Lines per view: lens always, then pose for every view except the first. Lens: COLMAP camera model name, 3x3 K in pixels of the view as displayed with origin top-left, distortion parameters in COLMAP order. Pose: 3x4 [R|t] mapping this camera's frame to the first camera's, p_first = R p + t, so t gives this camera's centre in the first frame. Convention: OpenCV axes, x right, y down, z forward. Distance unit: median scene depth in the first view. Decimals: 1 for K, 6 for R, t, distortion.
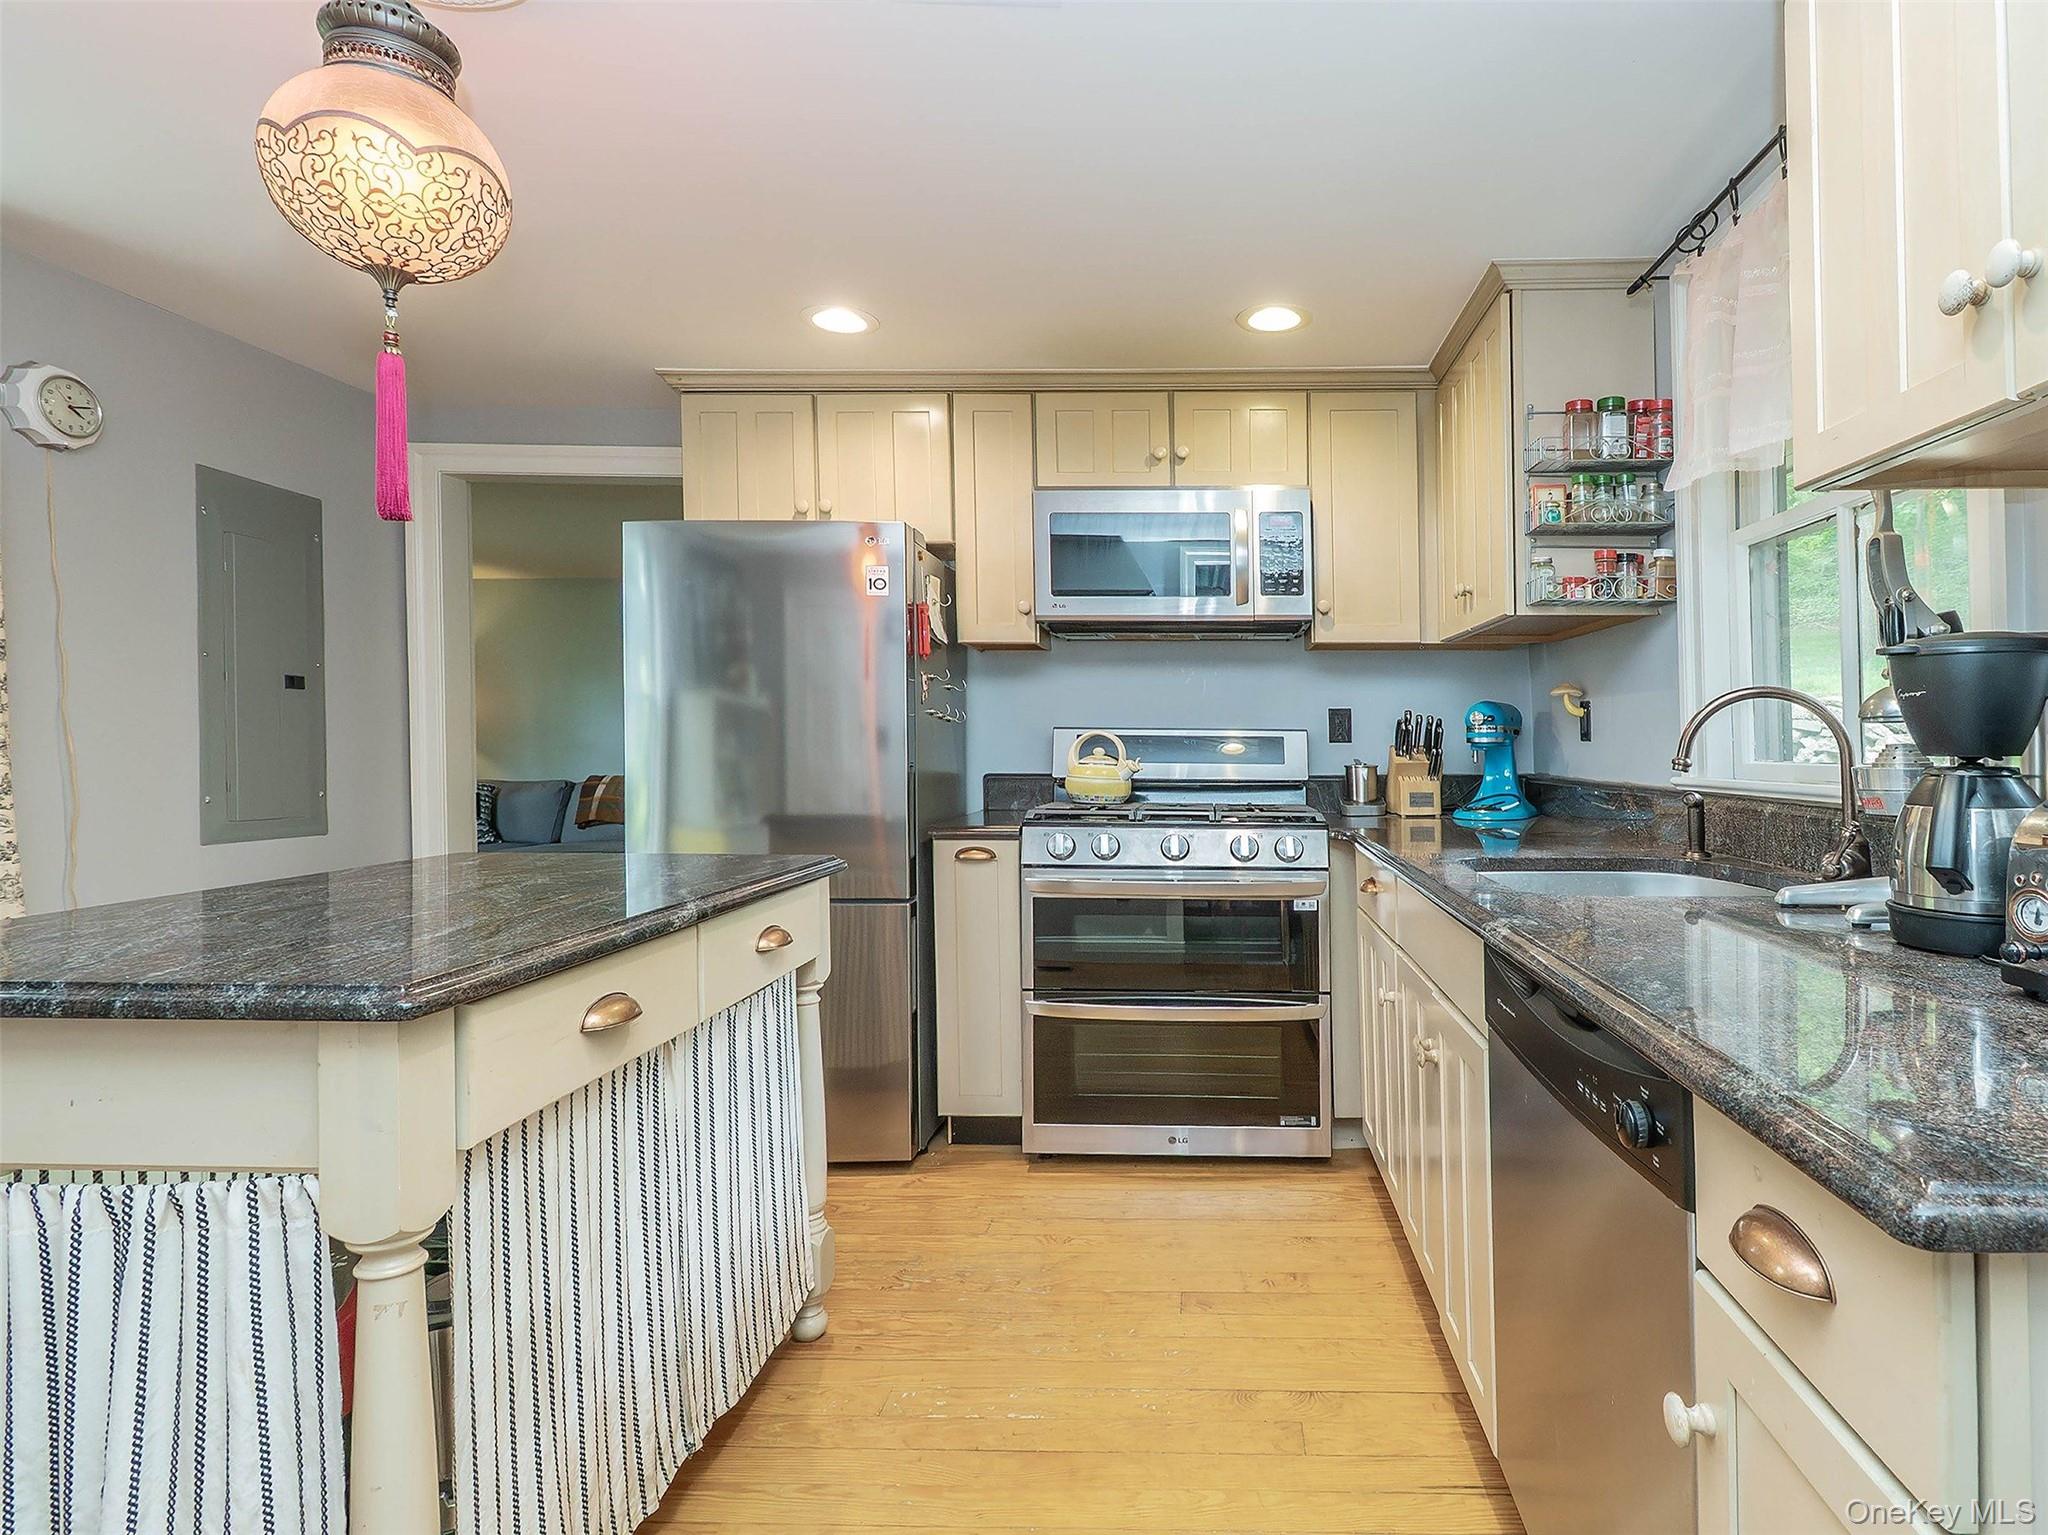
lens RADIAL K [[988.9, 0, 1204.3], [0, 988.9, 757.3], [0, 0, 1]] dist [0.003122, -0.001104]
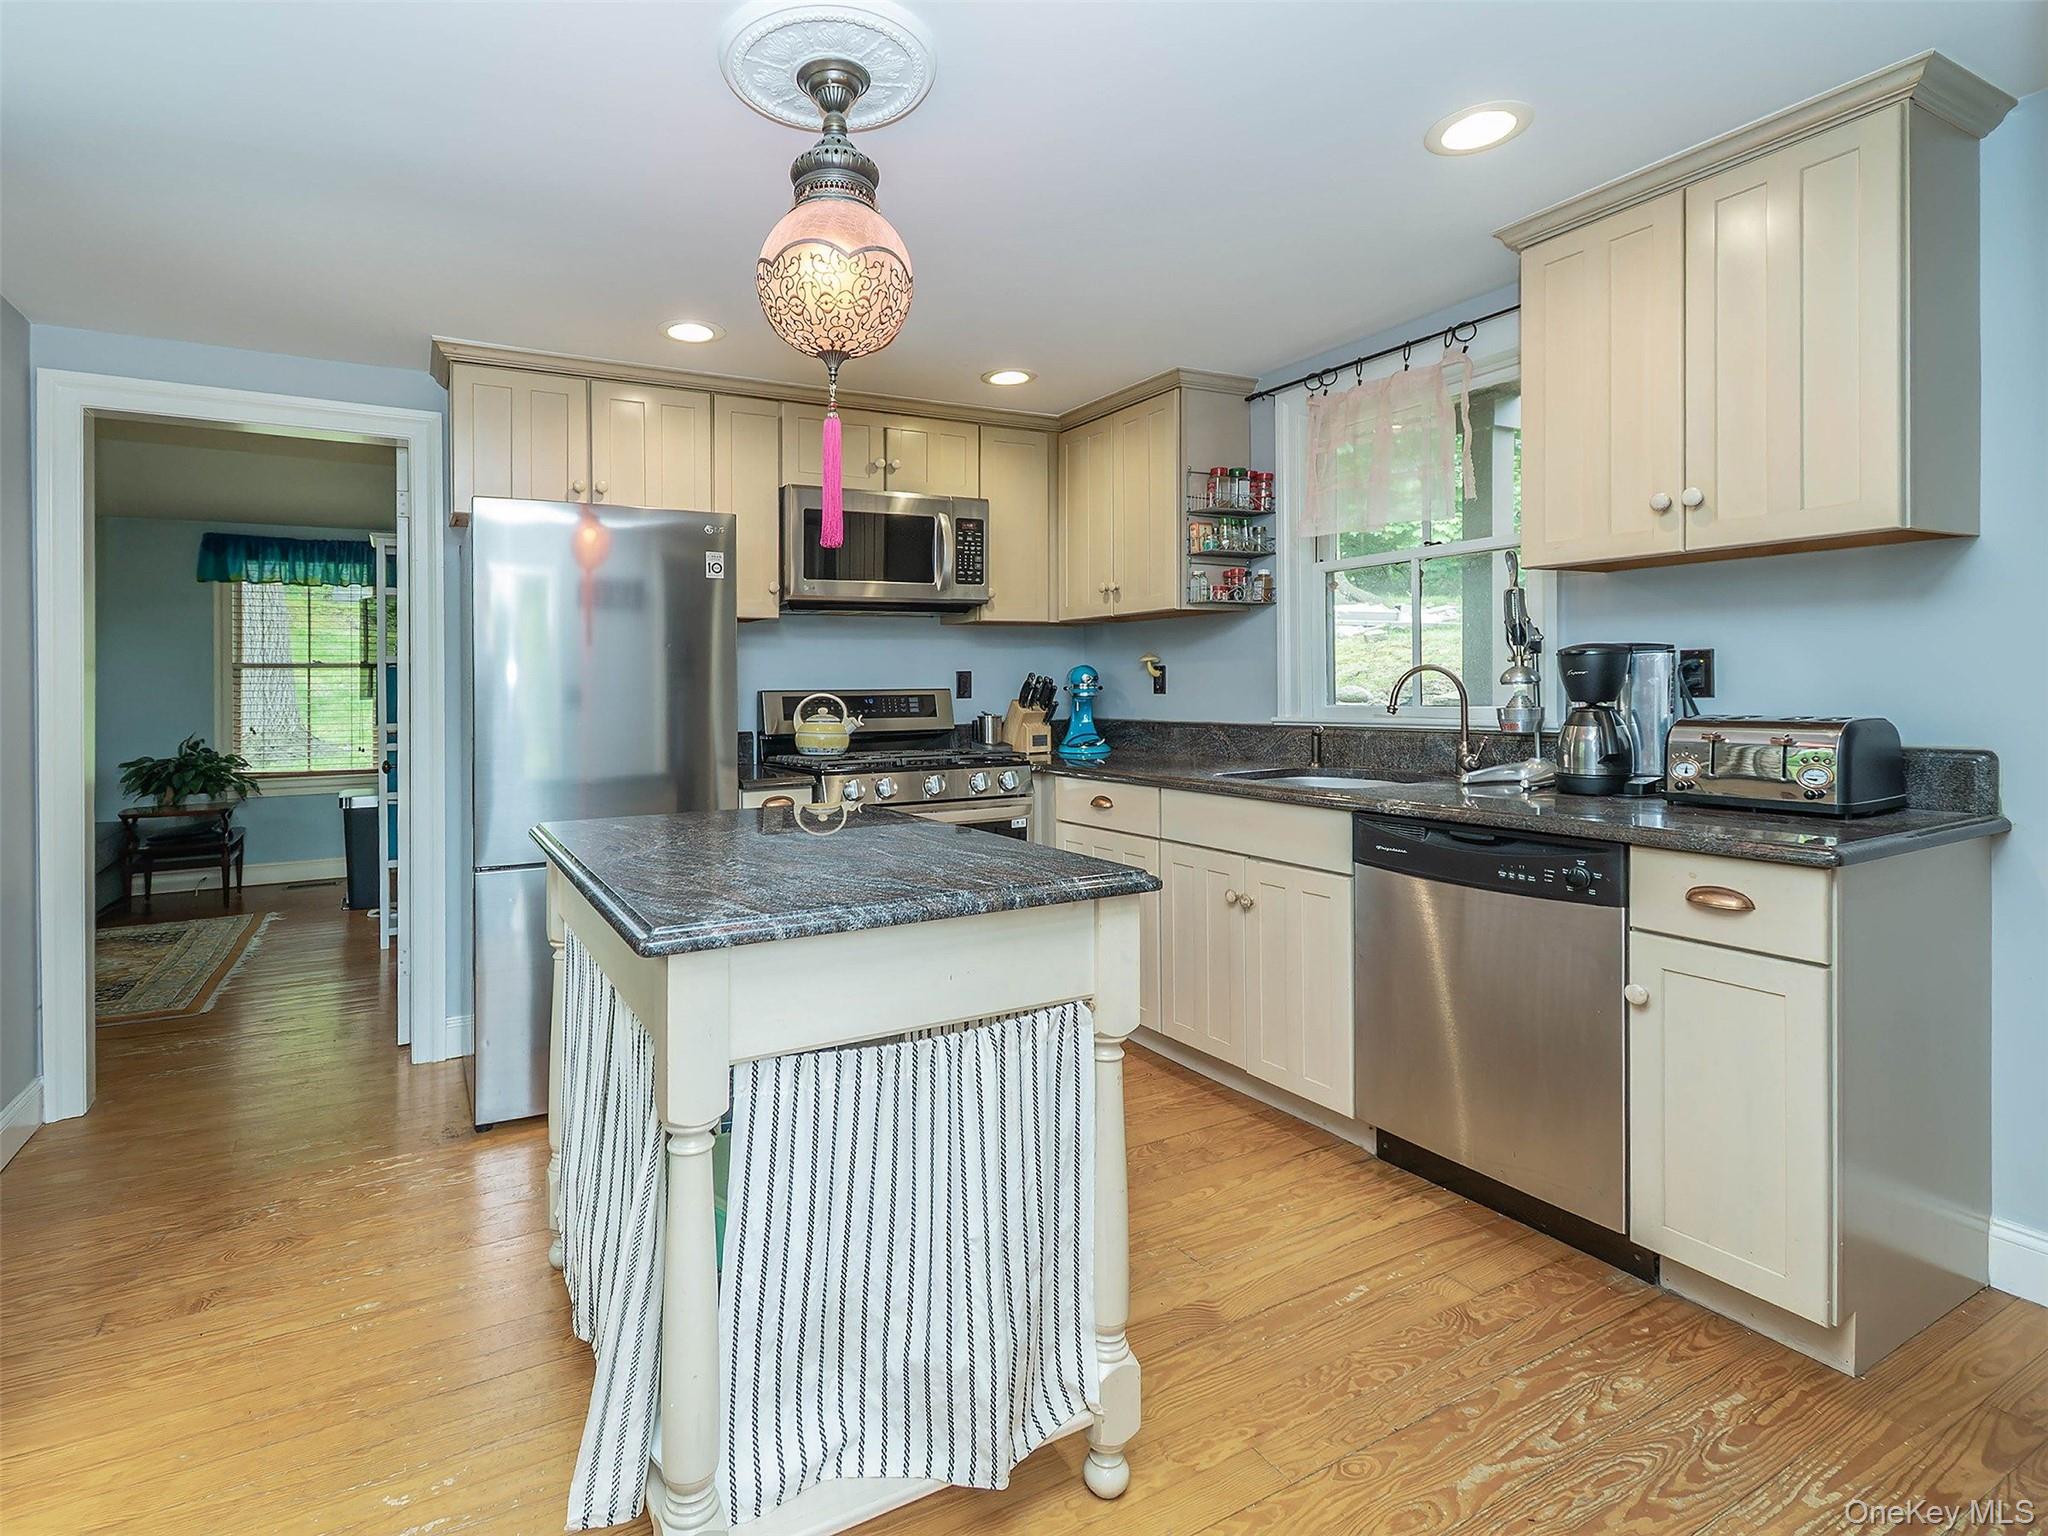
lens RADIAL K [[977.3, 0, 882.5], [0, 977.3, 692.2], [0, 0, 1]] dist [-0.002071, -0.000265]
pose [[0.899323, -0.020094, 0.436822, -0.607646], [0.026360, 0.999618, -0.008289, -0.018022], [-0.436489, 0.018969, 0.899510, -0.084780]]
